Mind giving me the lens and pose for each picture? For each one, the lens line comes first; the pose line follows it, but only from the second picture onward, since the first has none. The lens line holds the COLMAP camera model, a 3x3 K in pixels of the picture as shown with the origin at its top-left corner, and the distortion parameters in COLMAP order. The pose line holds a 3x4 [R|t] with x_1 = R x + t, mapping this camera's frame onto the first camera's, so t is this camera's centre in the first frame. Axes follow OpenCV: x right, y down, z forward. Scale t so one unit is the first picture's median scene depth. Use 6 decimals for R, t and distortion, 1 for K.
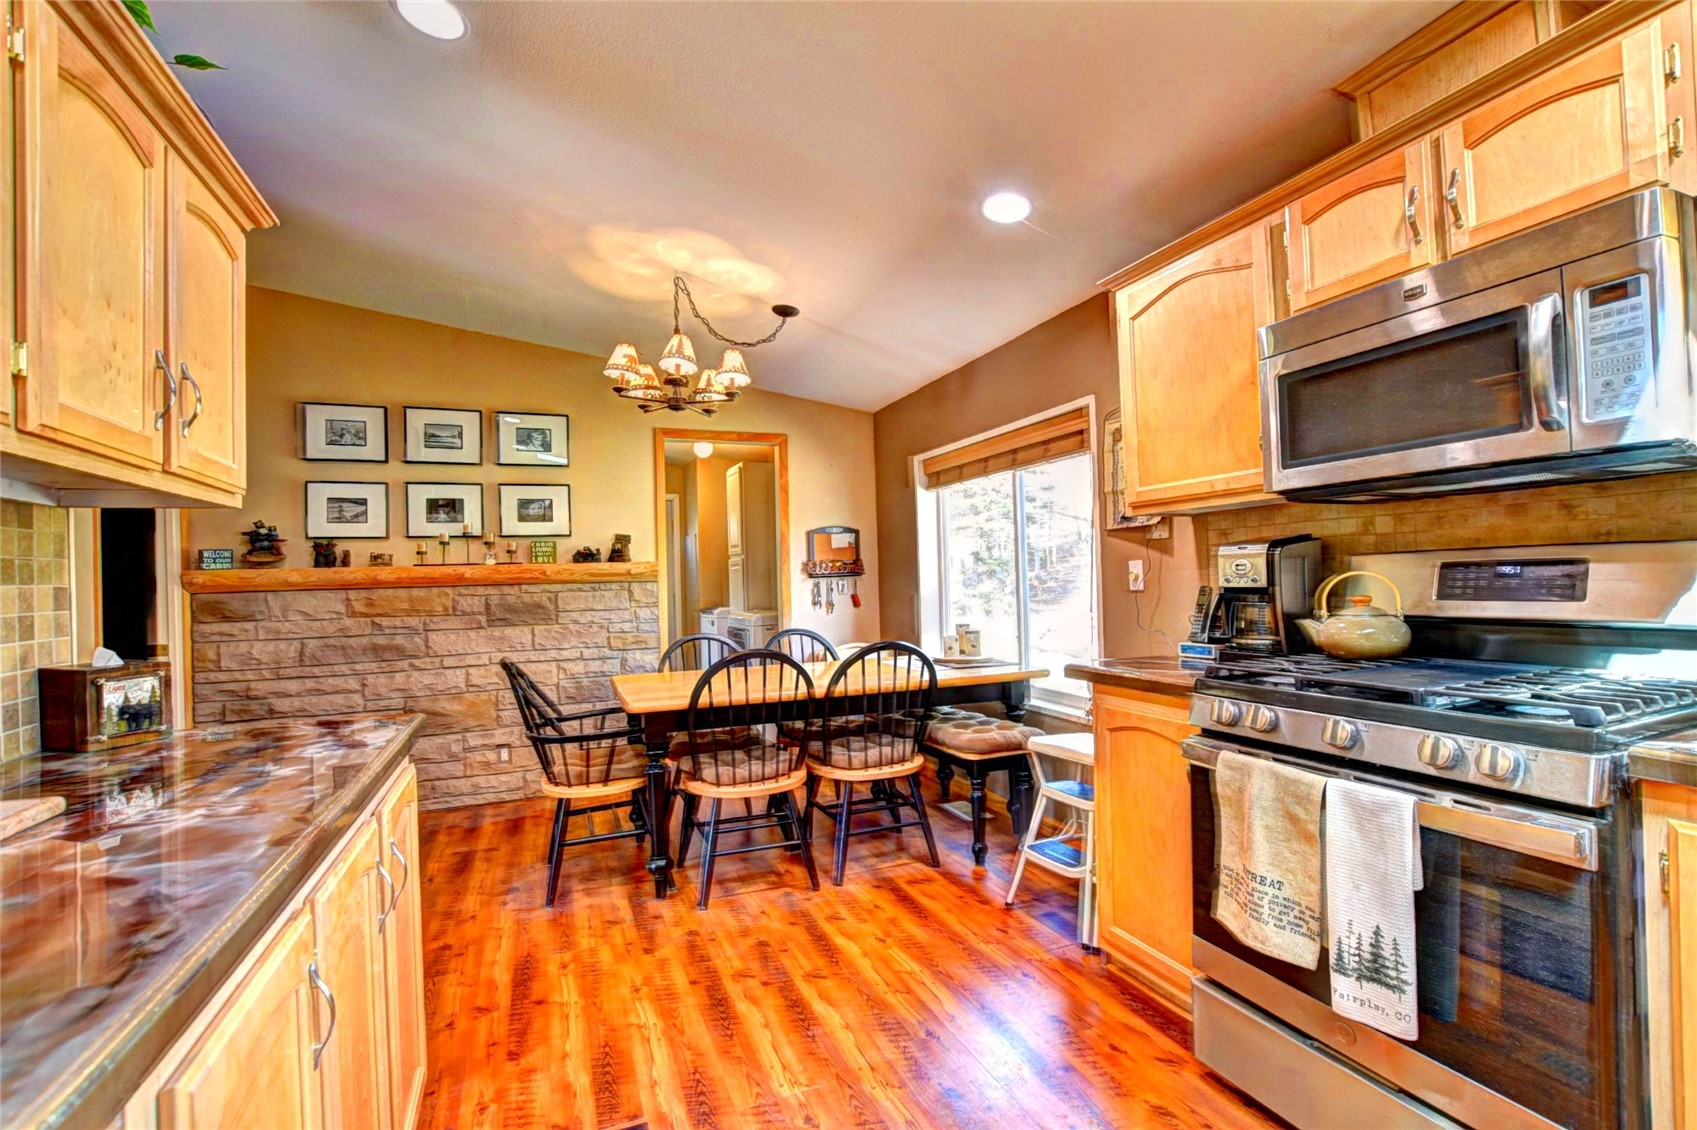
lens RADIAL K [[752.6, 0, 851.4], [0, 752.6, 564.4], [0, 0, 1]] dist [-0.029294, 0.005491]
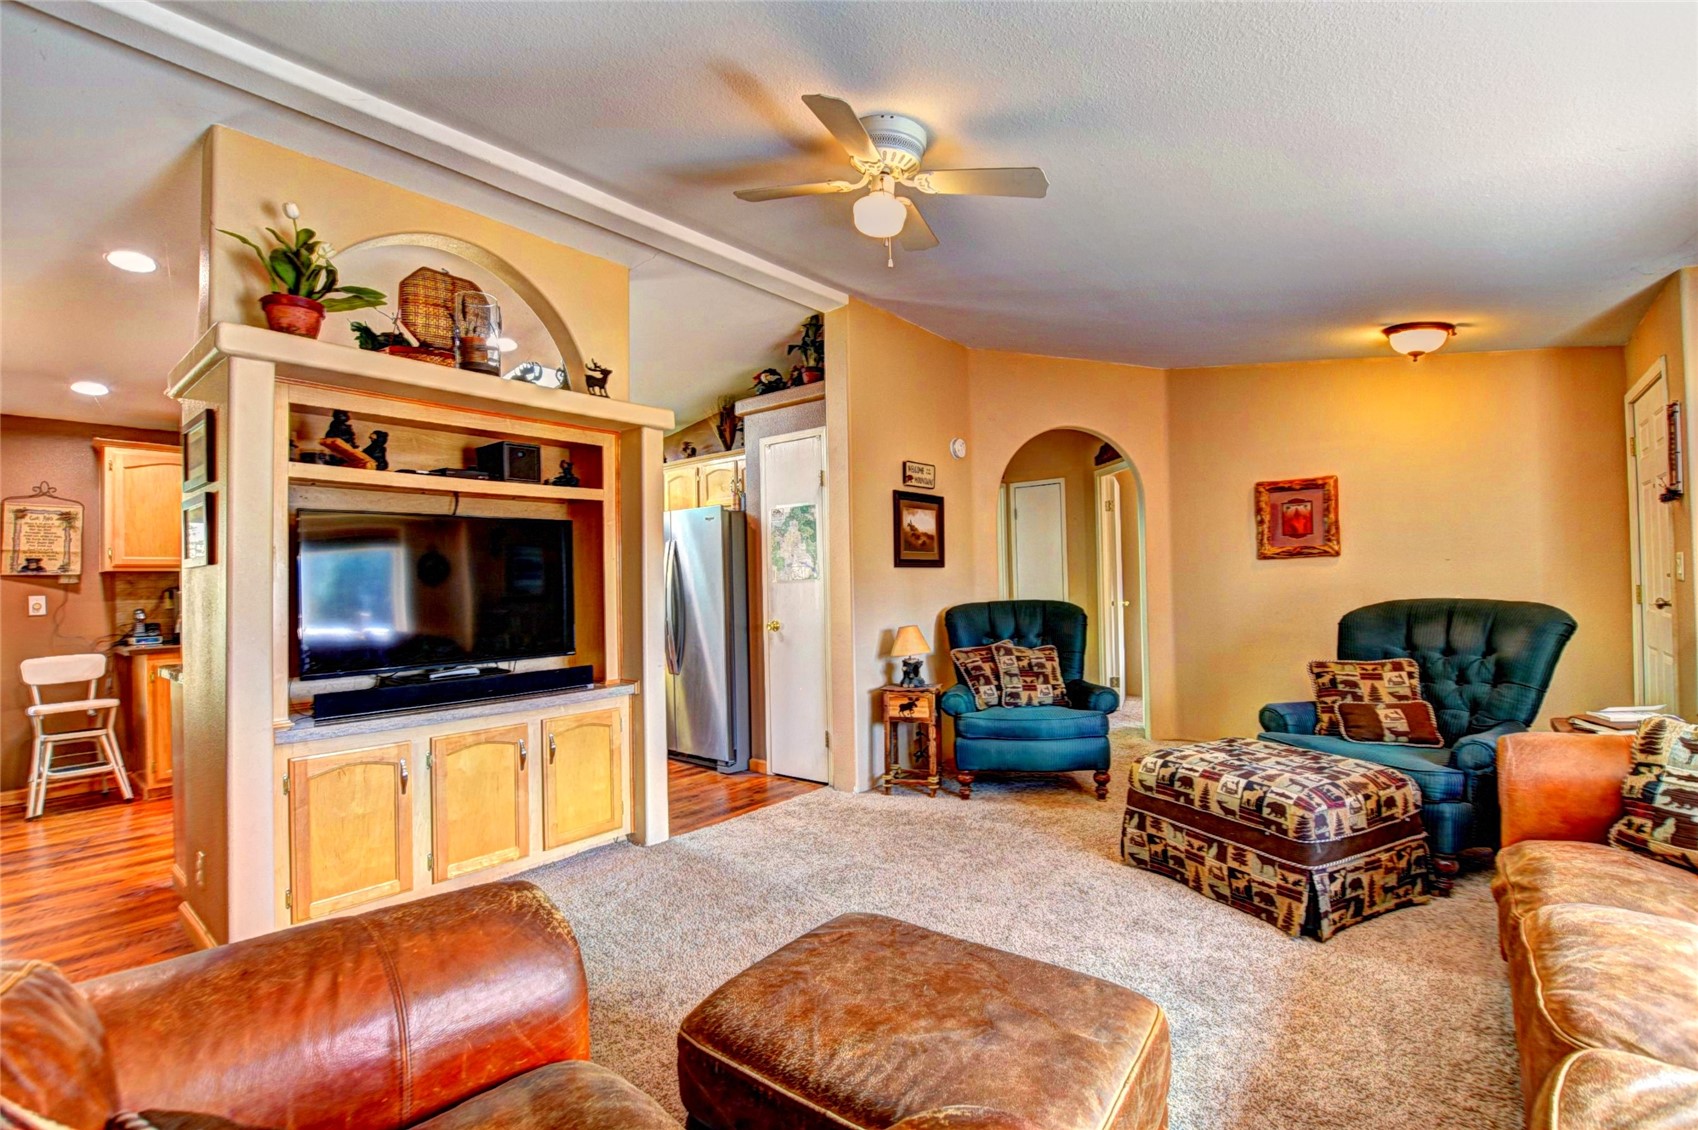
lens RADIAL K [[753.0, 0, 862.9], [0, 753.0, 570.6], [0, 0, 1]] dist [-0.029294, 0.005491]
pose [[-0.473664, 0.054899, 0.878993, -1.274154], [0.022626, 0.998484, -0.050169, 0.040655], [-0.880415, -0.003875, -0.474189, 0.142737]]
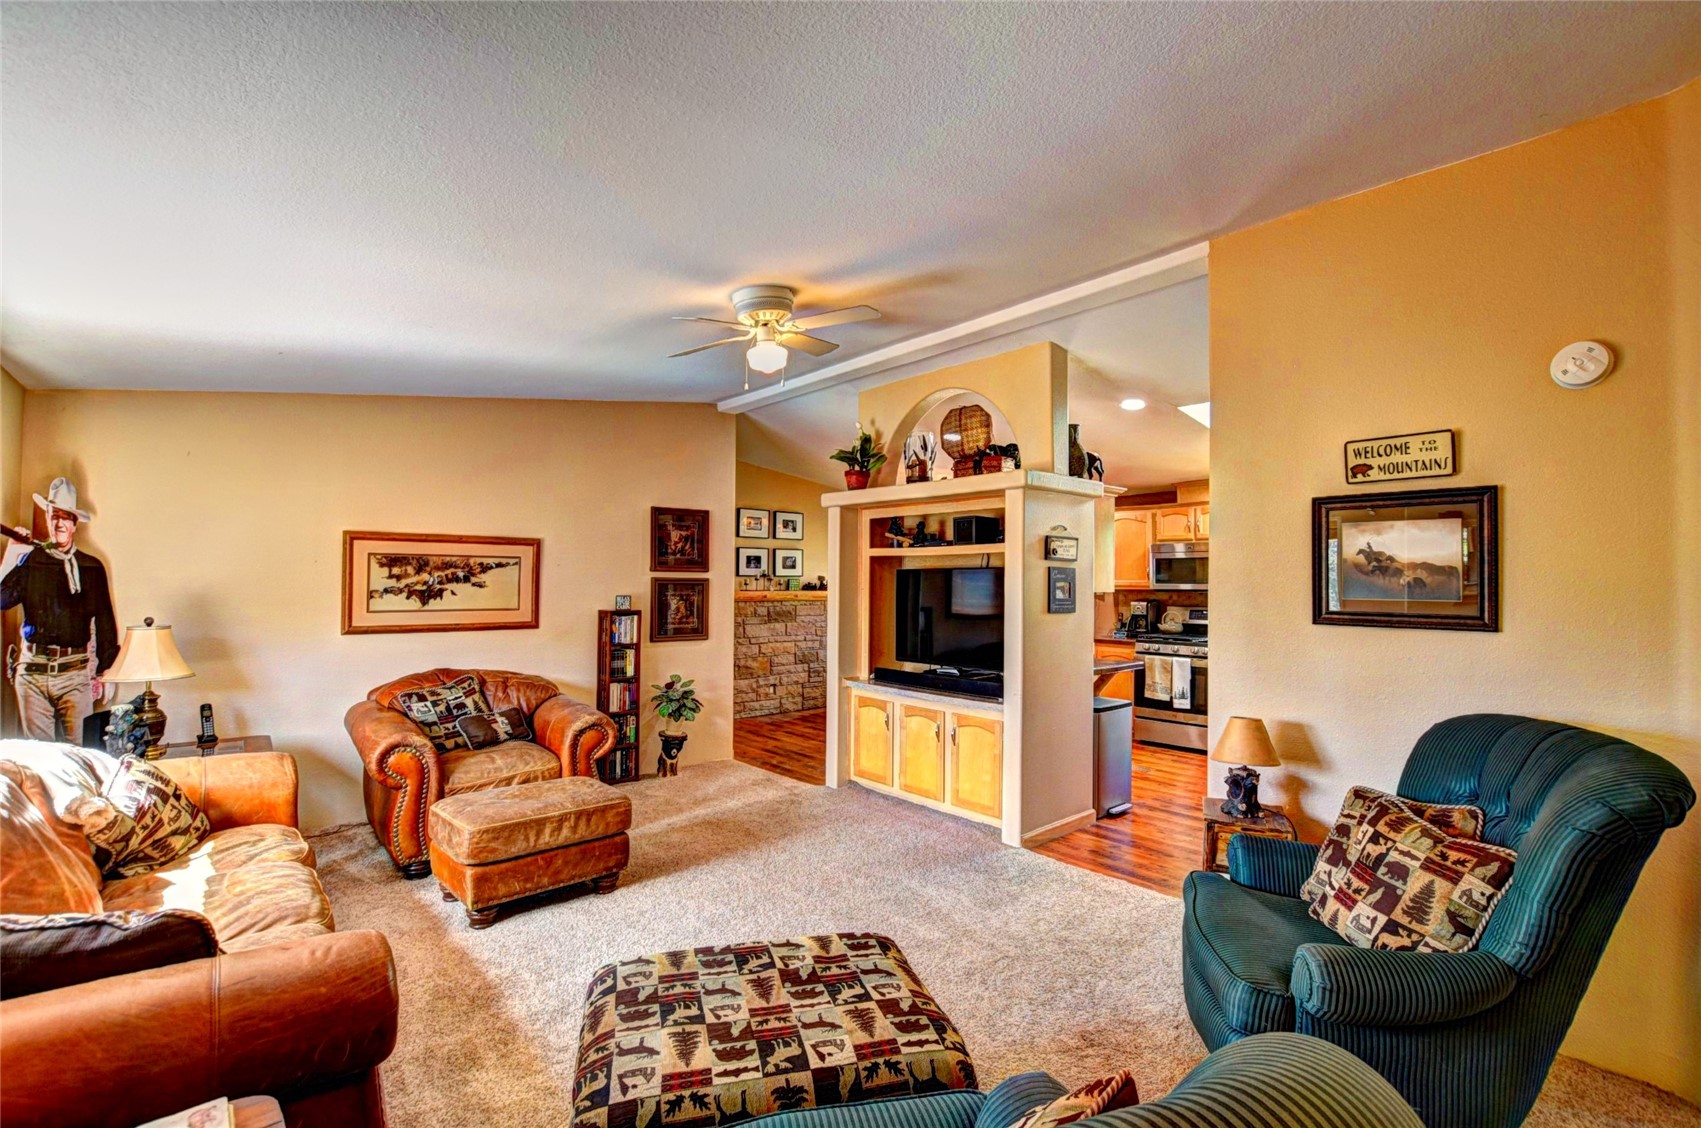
lens RADIAL K [[754.3, 0, 860.8], [0, 754.3, 565.8], [0, 0, 1]] dist [-0.029294, 0.005491]
pose [[0.943809, 0.042930, 0.327691, -0.925588], [-0.040415, 0.999078, -0.014483, -0.046010], [-0.328011, 0.000426, 0.944674, -0.933453]]
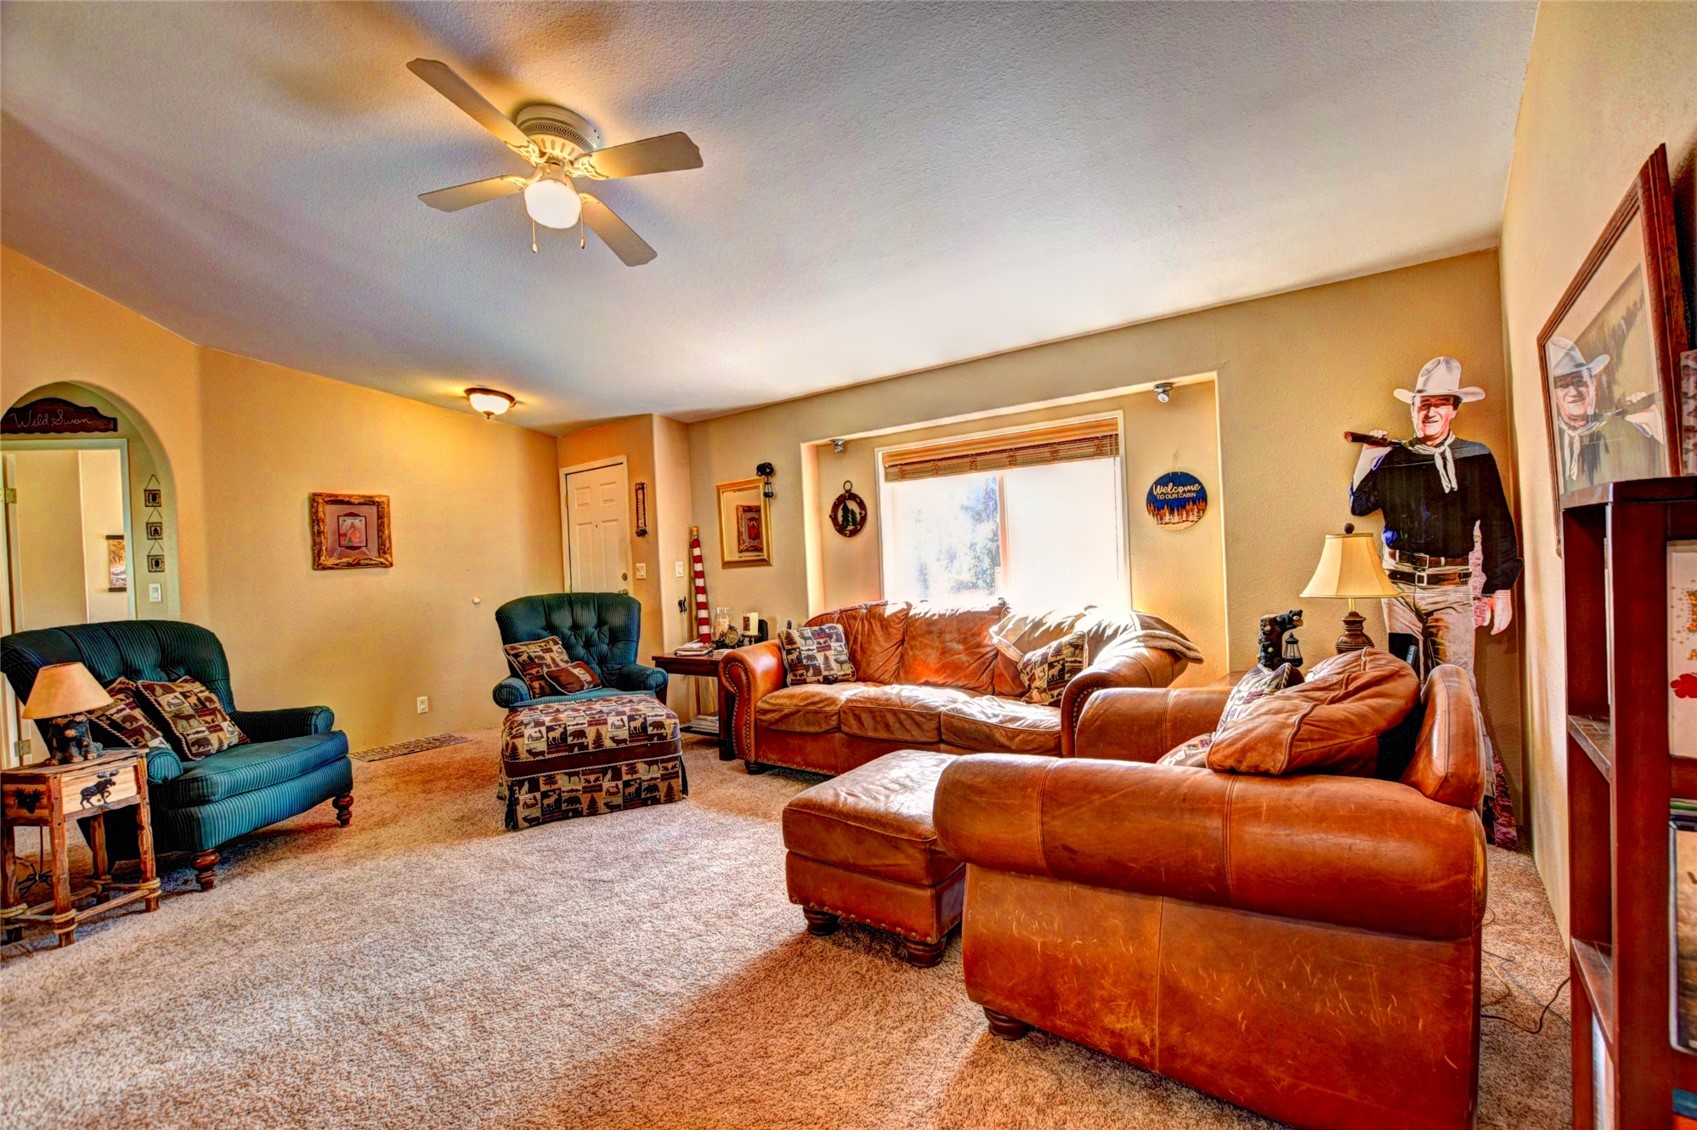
lens RADIAL K [[752.6, 0, 854.1], [0, 752.6, 570.1], [0, 0, 1]] dist [-0.029294, 0.005491]
pose [[-0.861747, 0.072463, -0.502137, -0.652540], [0.078094, 0.996897, 0.009841, 0.032189], [0.501292, -0.030734, -0.864732, 0.478017]]
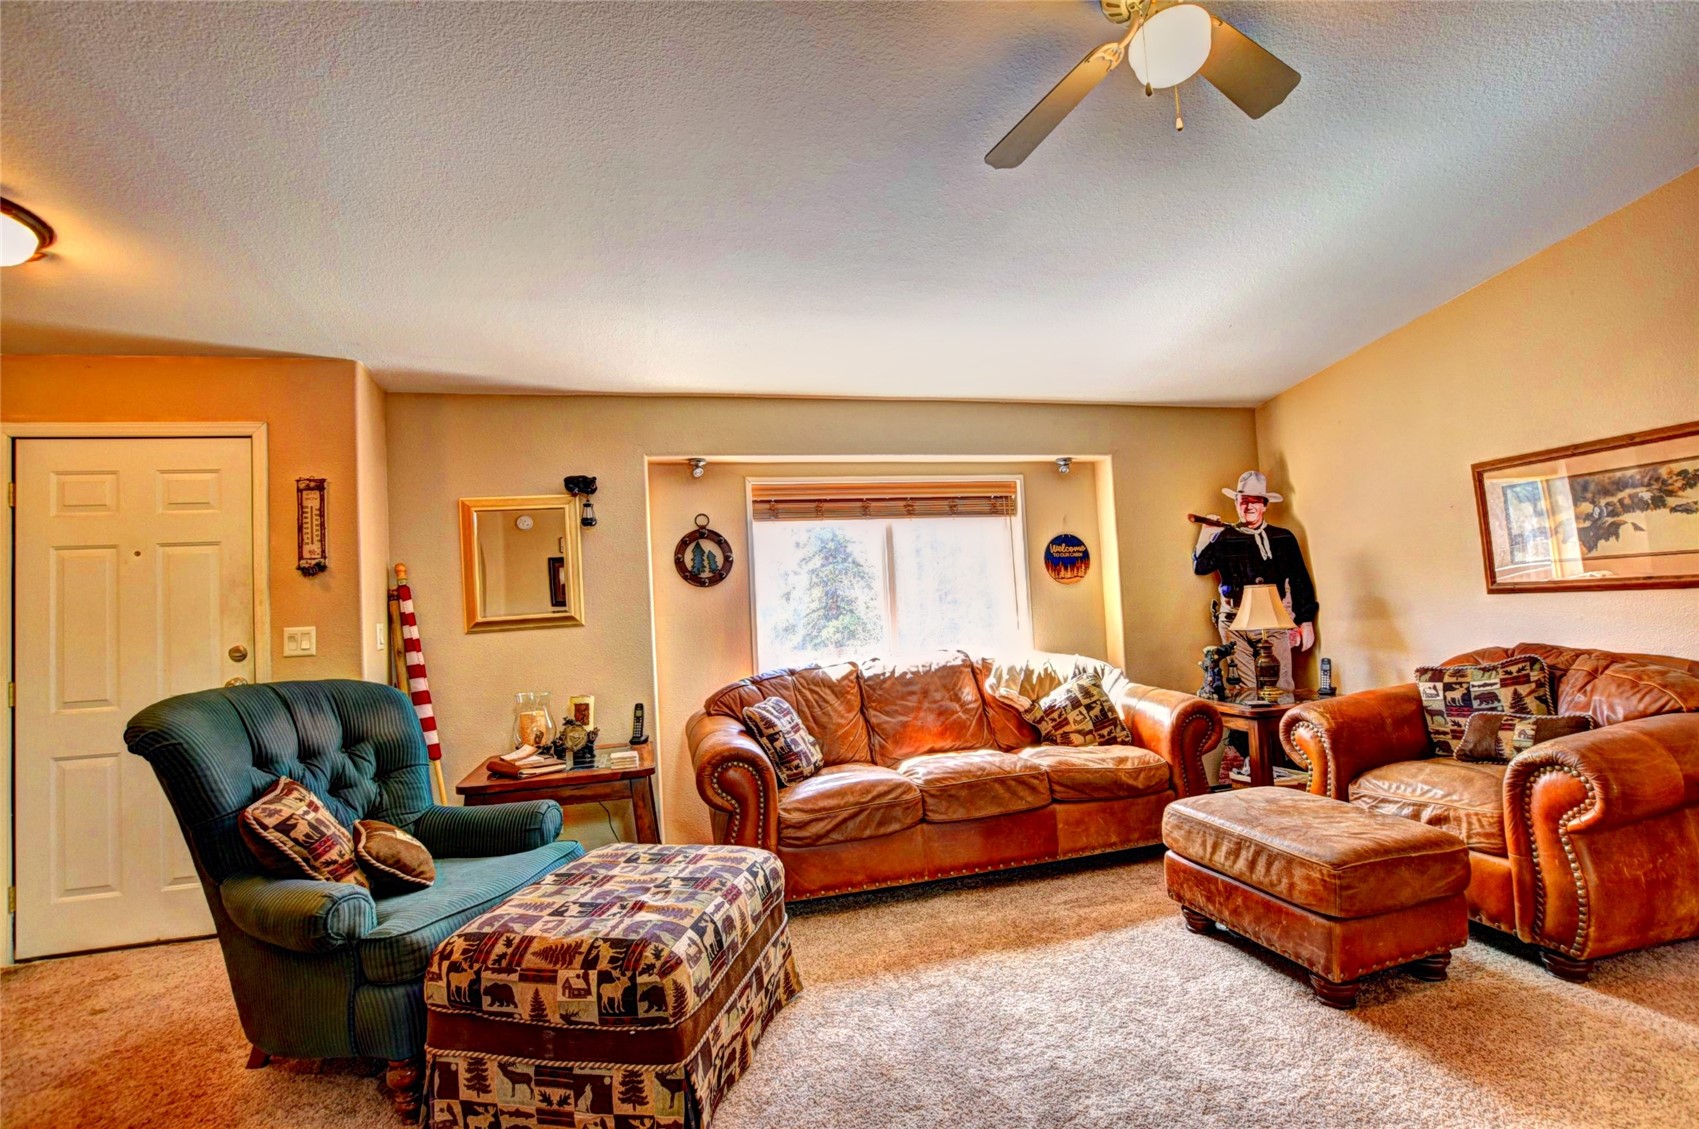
lens RADIAL K [[753.4, 0, 854.1], [0, 753.4, 571.7], [0, 0, 1]] dist [-0.029294, 0.005491]
pose [[-0.135133, -0.011514, -0.990761, -0.351897], [0.075387, 0.996915, -0.021867, 0.005420], [0.987955, -0.077646, -0.133849, -0.288434]]
